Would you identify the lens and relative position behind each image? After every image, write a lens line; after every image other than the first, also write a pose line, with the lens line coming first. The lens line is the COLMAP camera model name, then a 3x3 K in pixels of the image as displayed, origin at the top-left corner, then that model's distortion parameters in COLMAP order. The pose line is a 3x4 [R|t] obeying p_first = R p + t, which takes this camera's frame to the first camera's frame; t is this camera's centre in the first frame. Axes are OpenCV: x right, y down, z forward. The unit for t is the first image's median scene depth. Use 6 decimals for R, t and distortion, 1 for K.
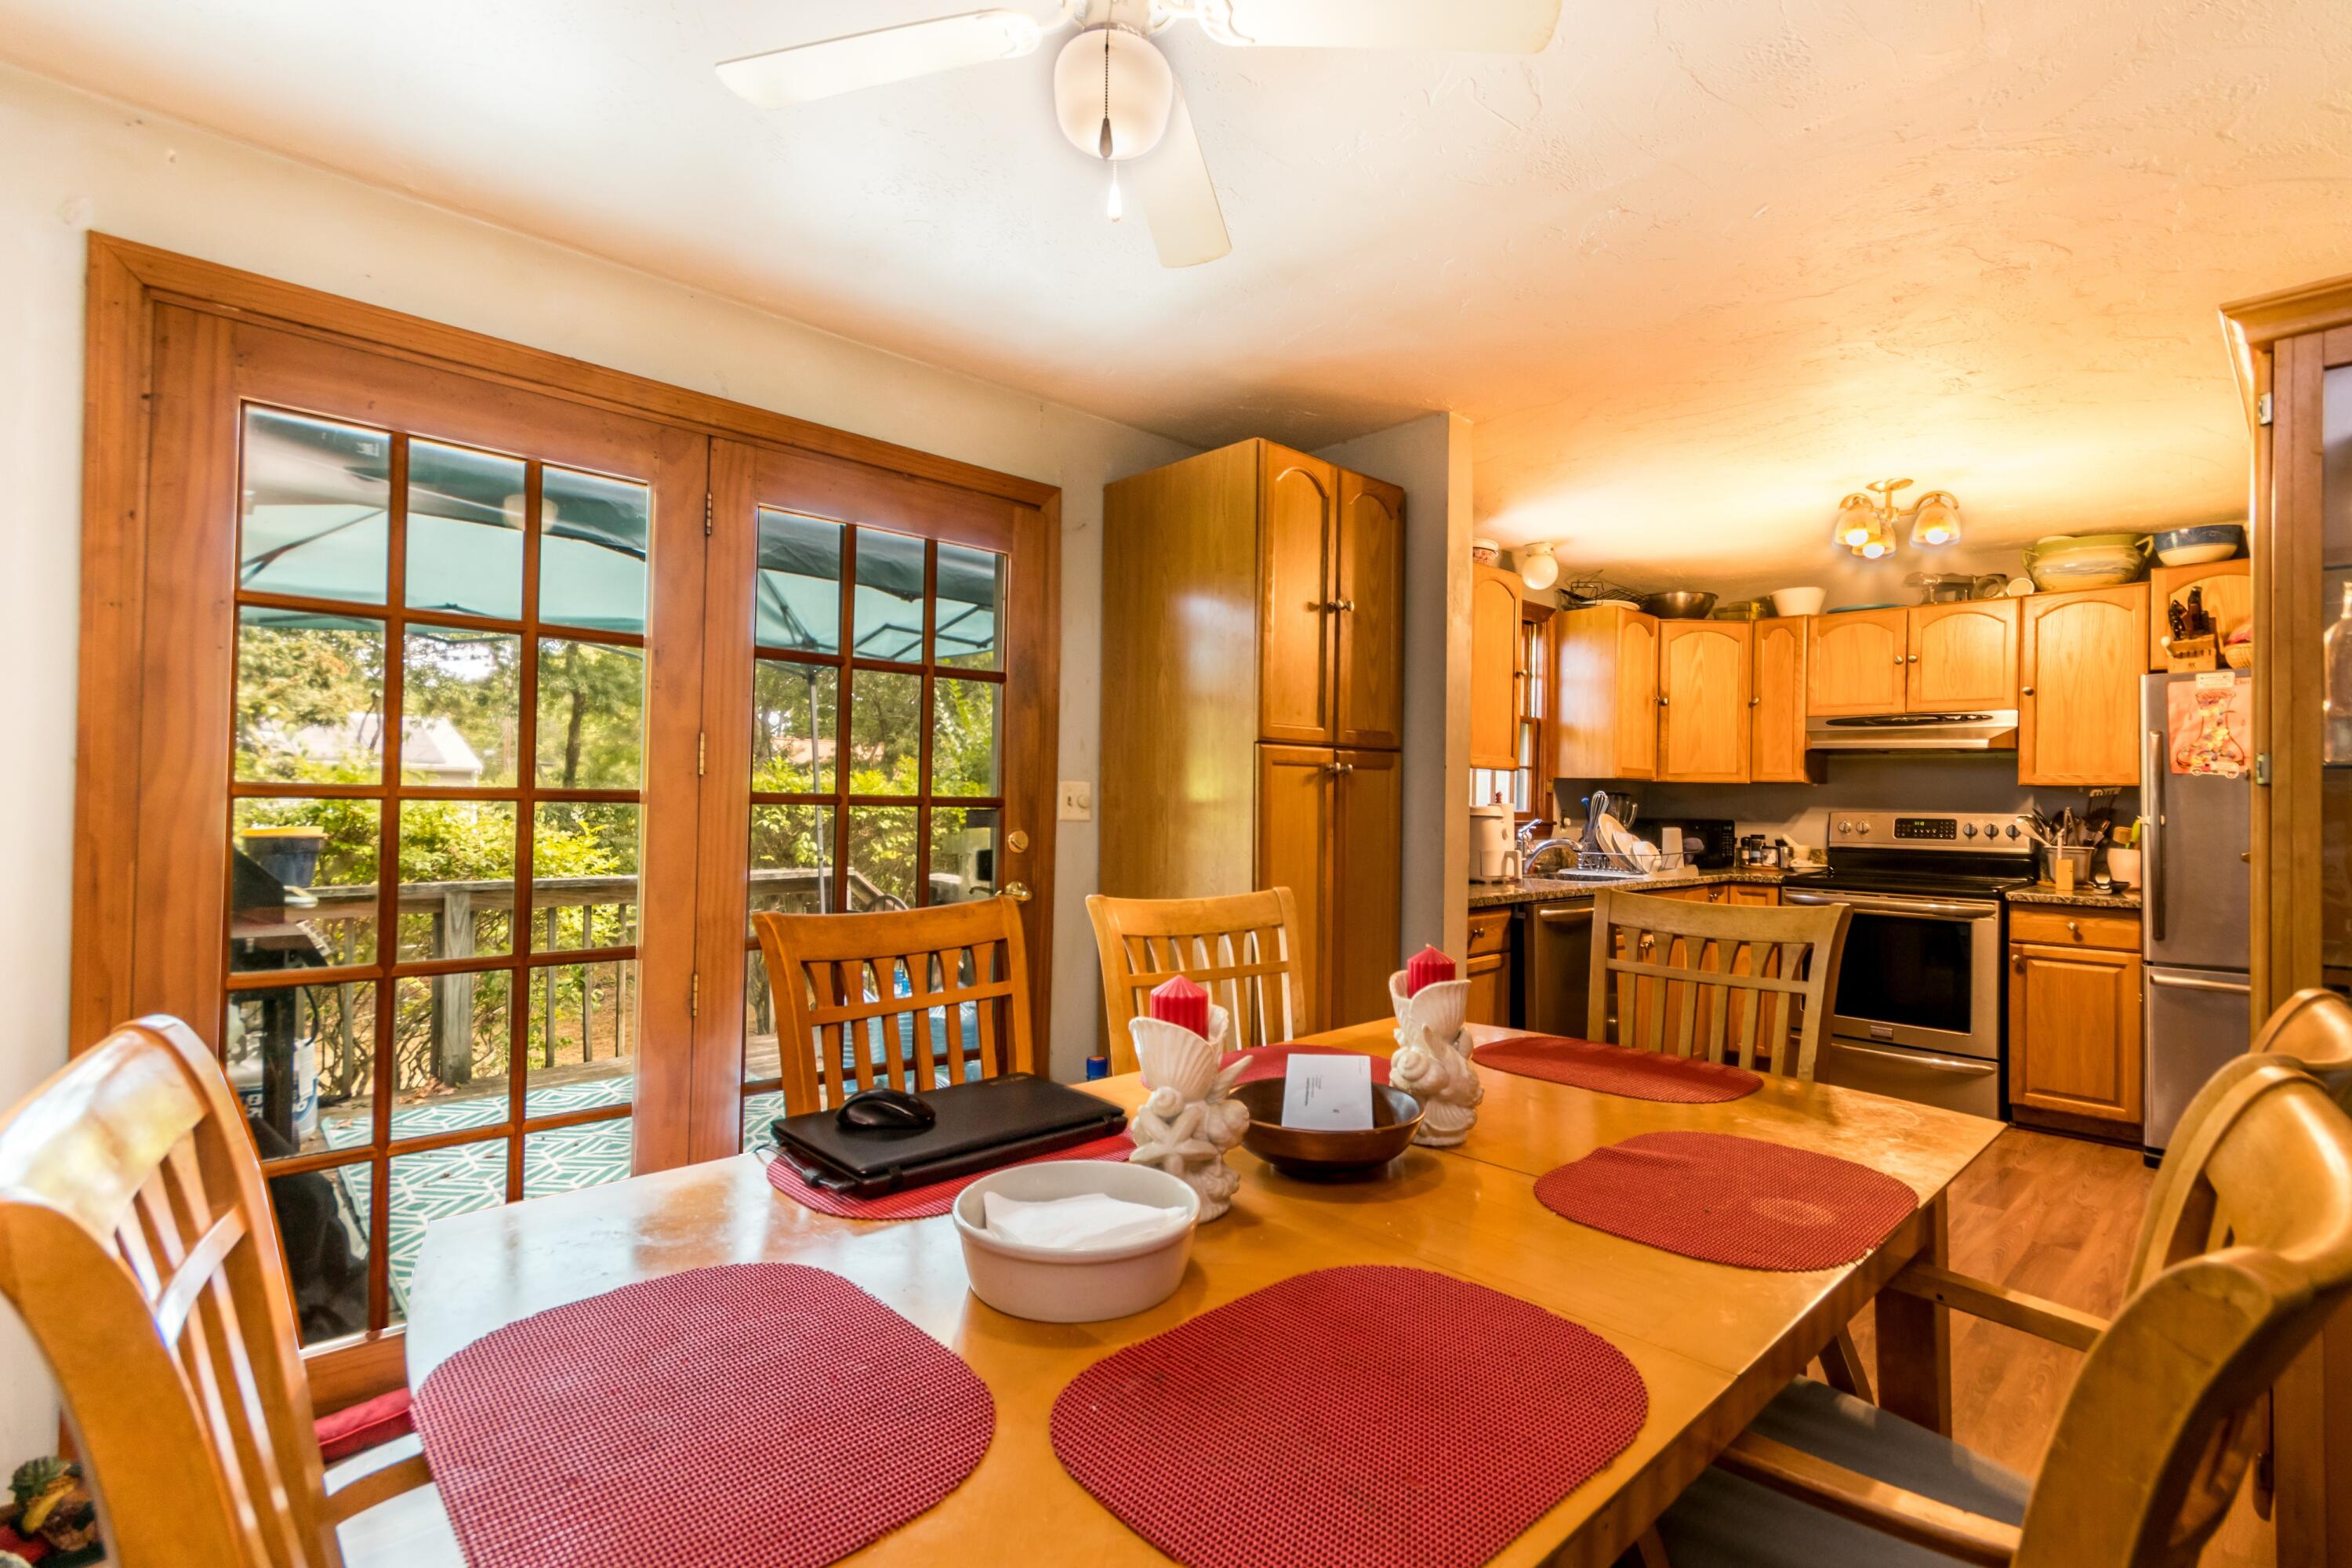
lens RADIAL K [[1079.0, 0, 1182.4], [0, 1079.0, 787.3], [0, 0, 1]] dist [0.002166, 0.000244]
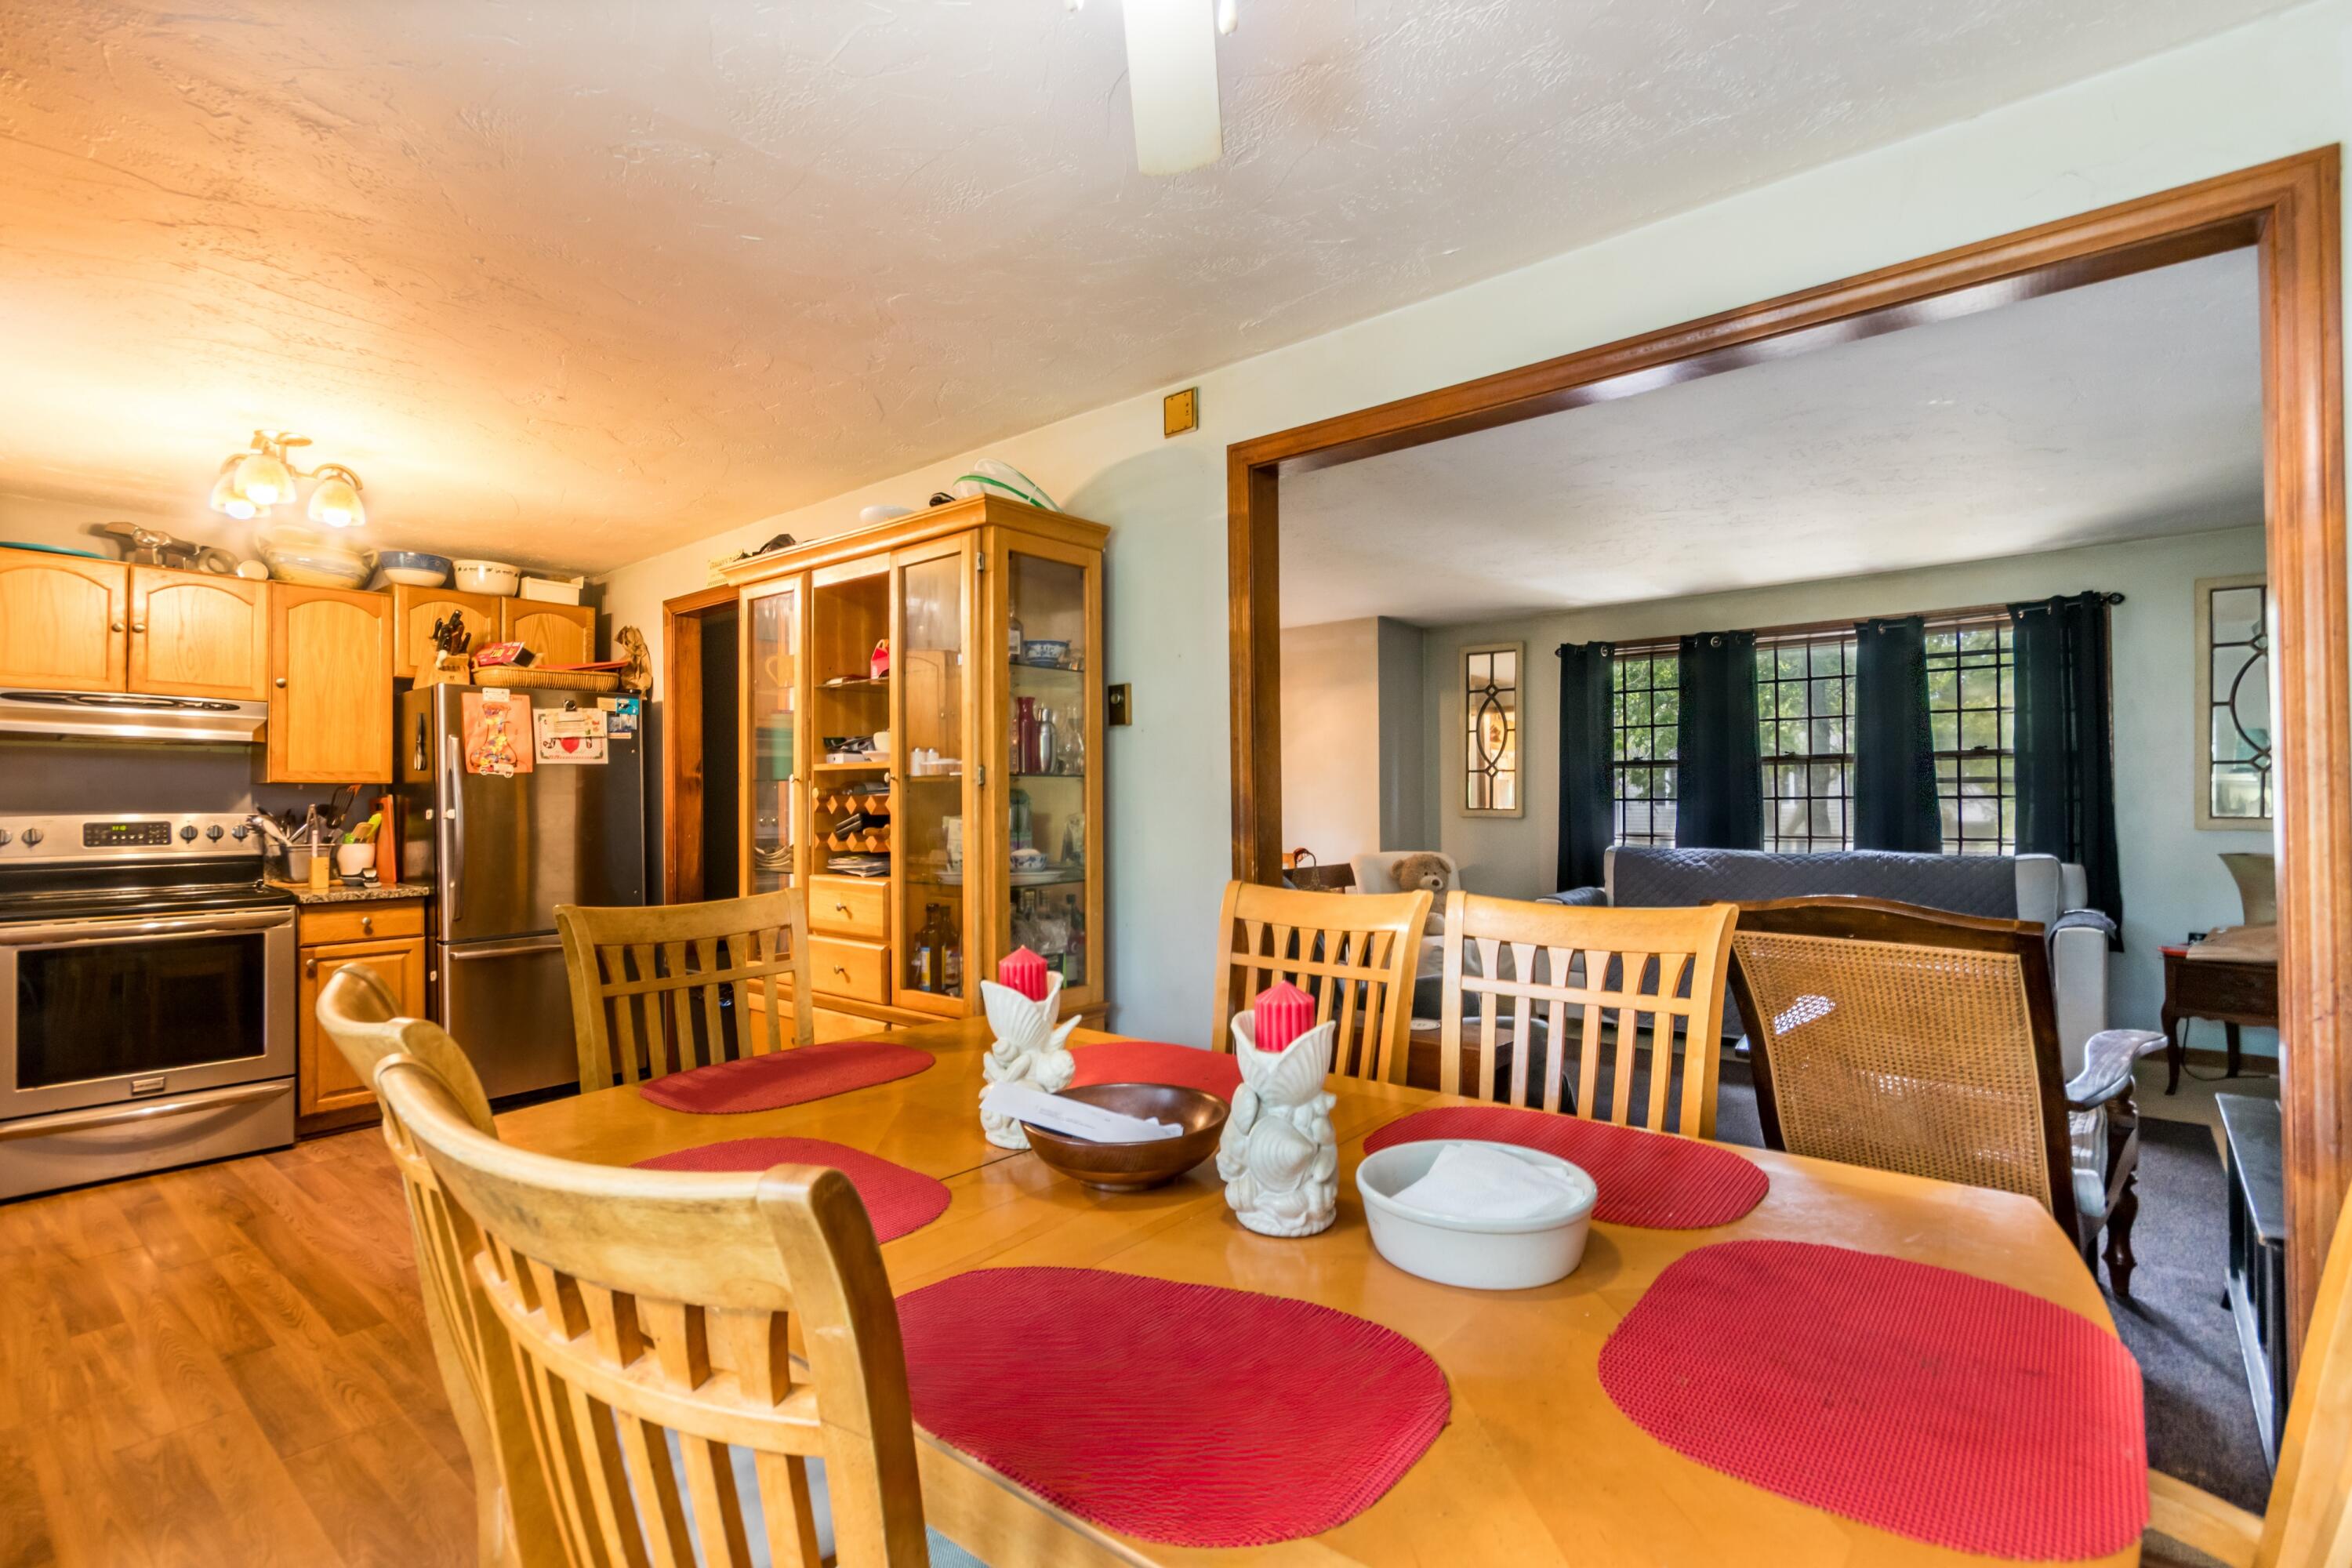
lens RADIAL K [[1079.0, 0, 1182.4], [0, 1079.0, 787.3], [0, 0, 1]] dist [0.002166, 0.000244]
pose [[-0.121188, -0.000679, 0.992629, -0.269011], [-0.002049, 0.999998, 0.000434, 0.000411], [-0.992627, -0.001981, -0.121189, 0.340926]]
